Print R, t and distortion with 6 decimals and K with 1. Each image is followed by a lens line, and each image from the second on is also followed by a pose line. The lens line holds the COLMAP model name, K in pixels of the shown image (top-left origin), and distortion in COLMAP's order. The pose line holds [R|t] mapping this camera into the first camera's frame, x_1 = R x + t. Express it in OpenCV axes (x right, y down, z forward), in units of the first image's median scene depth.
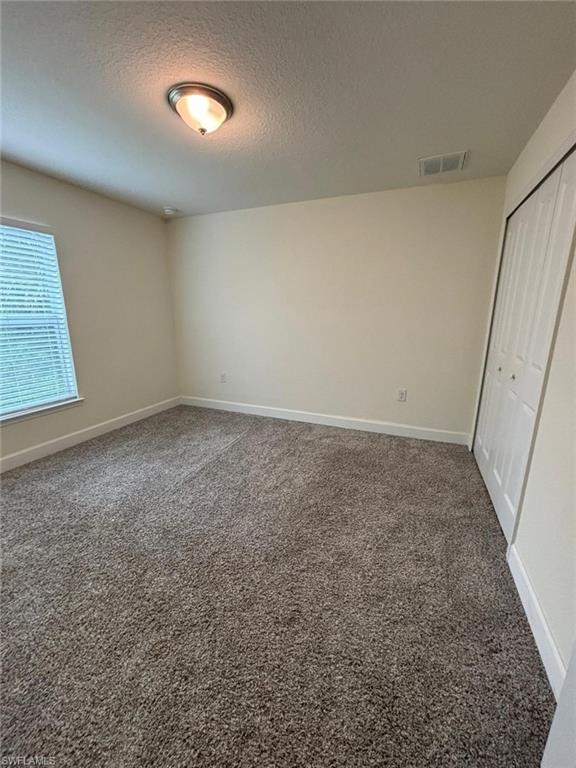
lens RADIAL K [[309.1, 0, 287.5], [0, 309.1, 384.3], [0, 0, 1]] dist [-0.000491, -0.000502]
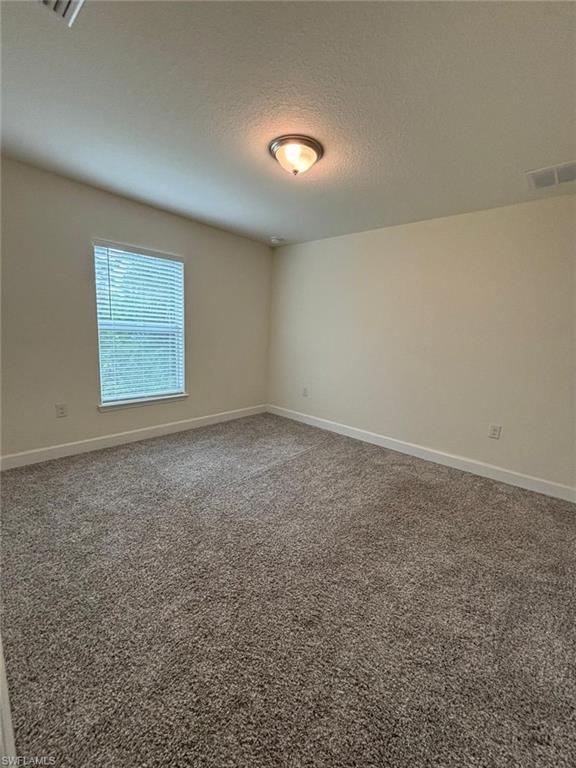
lens RADIAL K [[309.1, 0, 286.4], [0, 309.1, 383.7], [0, 0, 1]] dist [-0.000491, -0.000502]
pose [[0.943412, 0.099599, -0.316314, 0.105096], [-0.122013, 0.991175, -0.051809, 0.025390], [0.308363, 0.087471, 0.947239, -0.031980]]
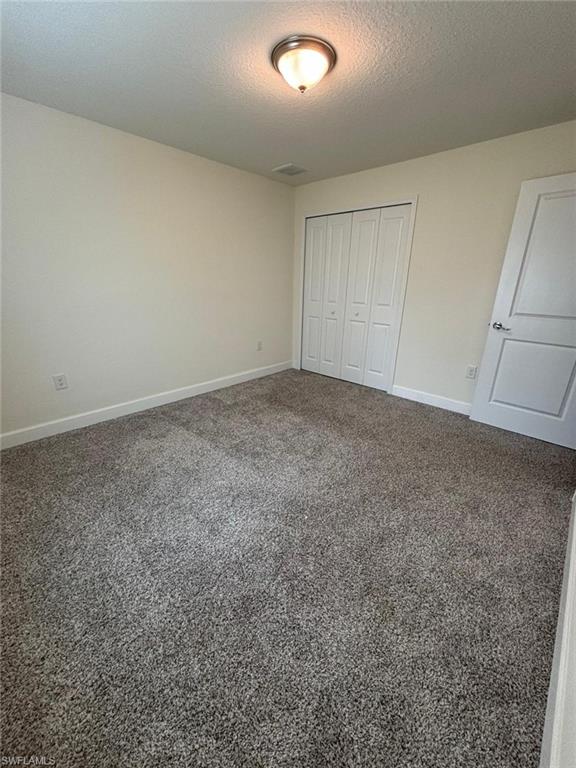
lens RADIAL K [[309.1, 0, 281.5], [0, 309.1, 389.2], [0, 0, 1]] dist [-0.000491, -0.000502]
pose [[0.361056, -0.316994, 0.877014, -1.073403], [0.203443, 0.944576, 0.257658, -0.142975], [-0.910082, 0.085393, 0.405535, 0.558522]]
